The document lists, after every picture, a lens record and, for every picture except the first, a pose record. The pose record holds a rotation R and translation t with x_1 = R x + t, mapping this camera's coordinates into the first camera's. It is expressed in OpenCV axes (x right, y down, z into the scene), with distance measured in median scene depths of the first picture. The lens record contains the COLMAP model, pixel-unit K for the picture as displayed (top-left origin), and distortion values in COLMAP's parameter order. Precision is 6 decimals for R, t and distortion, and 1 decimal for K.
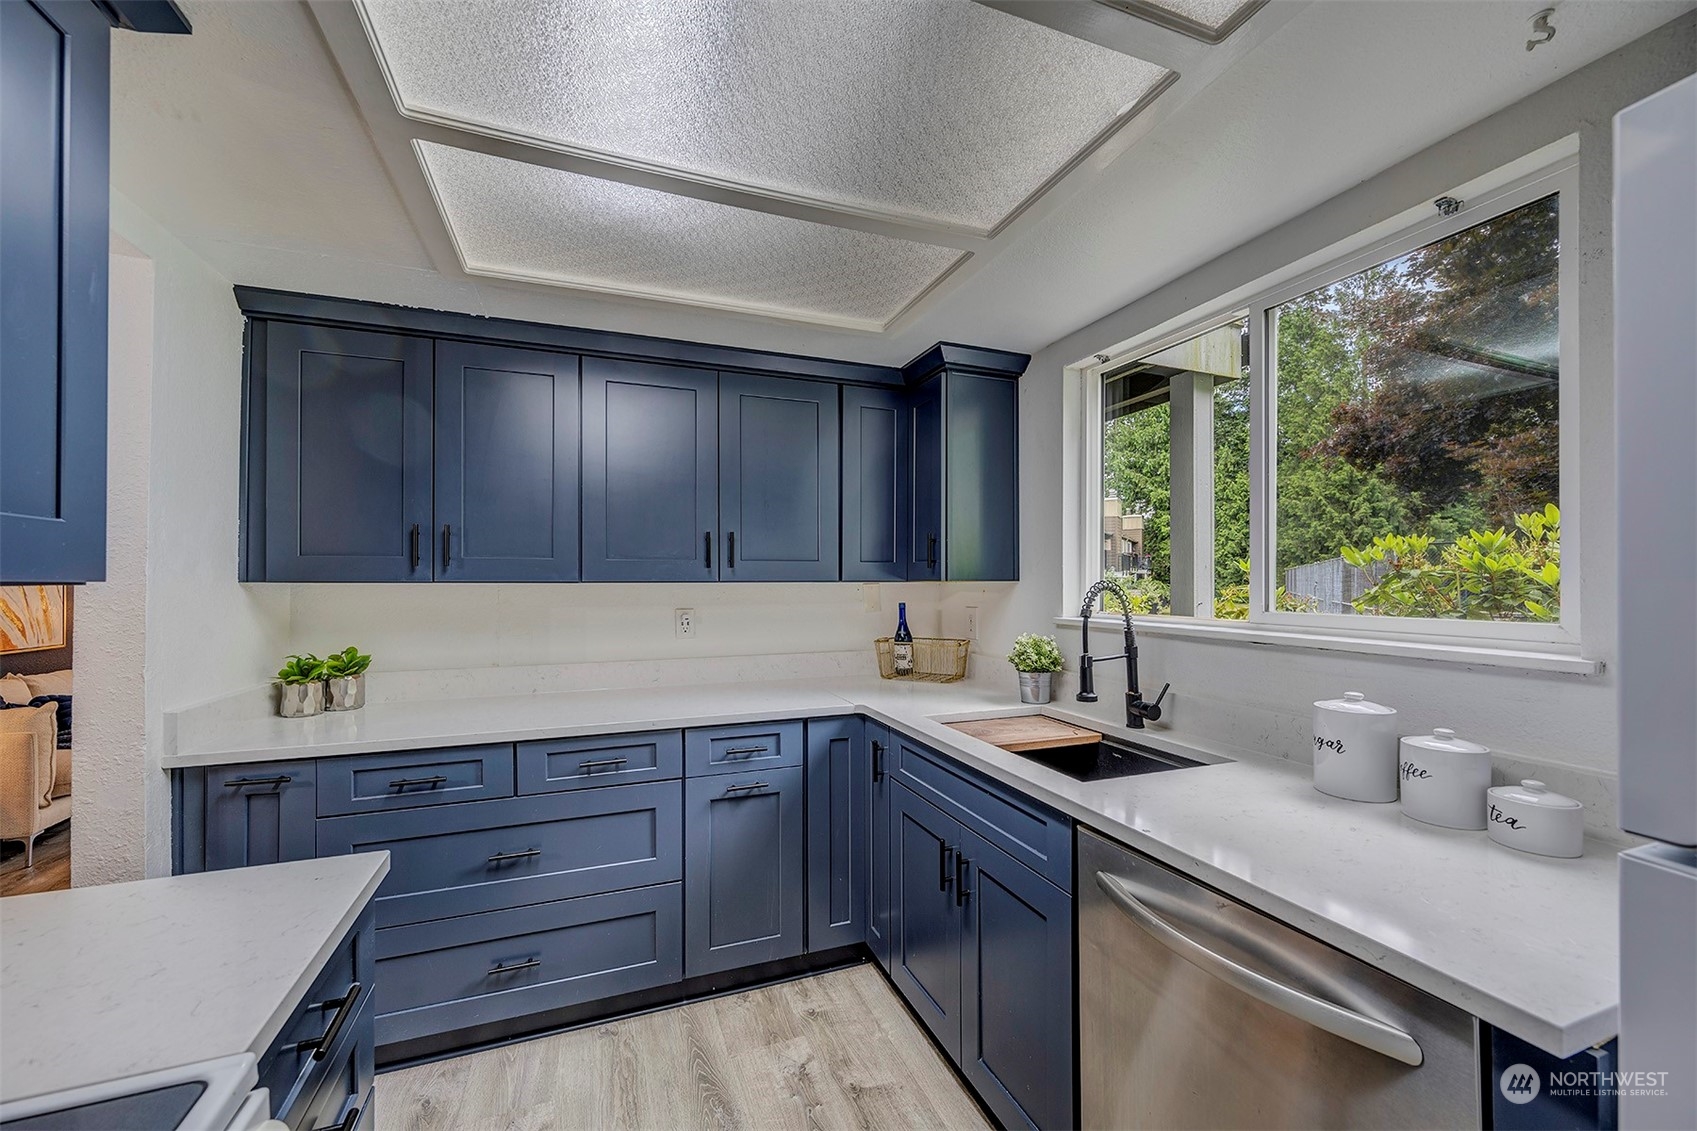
lens RADIAL K [[666.9, 0, 847.9], [0, 666.9, 578.3], [0, 0, 1]] dist [-0.000564, -0.000048]
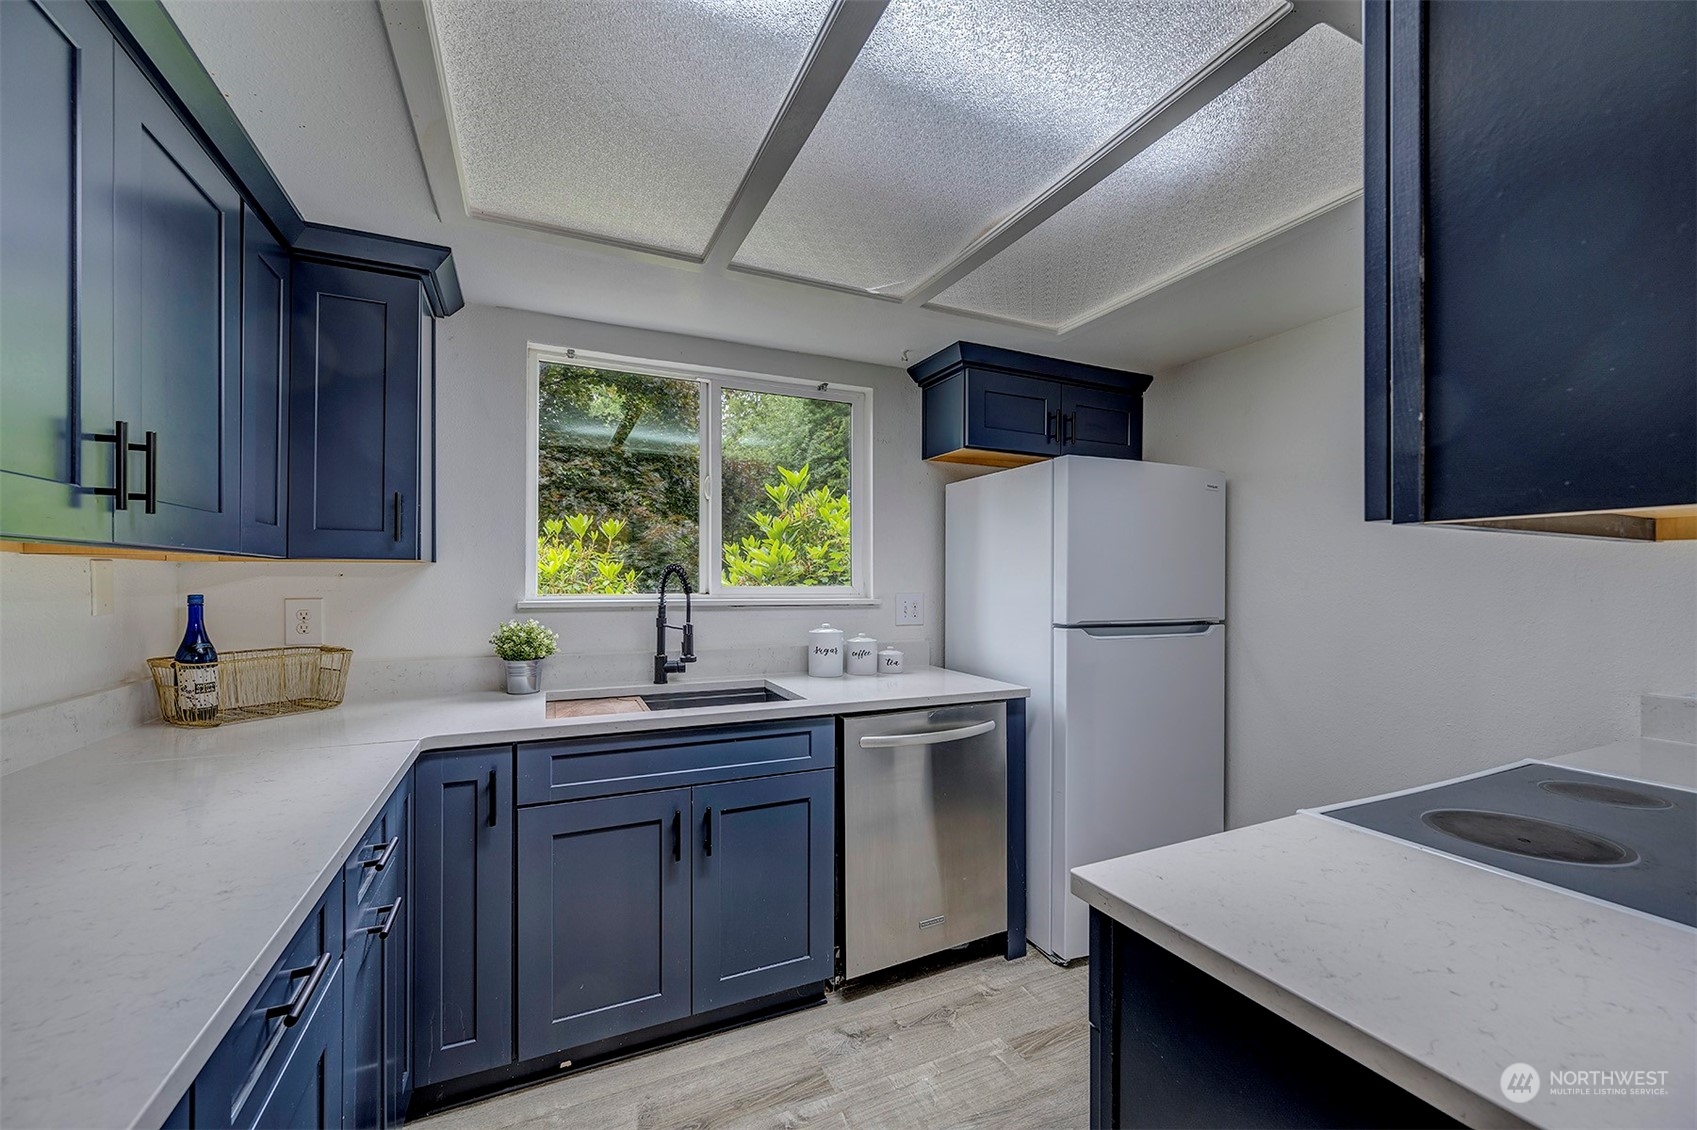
lens RADIAL K [[666.9, 0, 847.9], [0, 666.9, 577.8], [0, 0, 1]] dist [-0.000564, -0.000048]
pose [[-0.064912, -0.000539, 0.997891, -0.795521], [-0.009840, 0.999952, -0.000100, 0.023710], [-0.997842, -0.009825, -0.064914, 0.711360]]
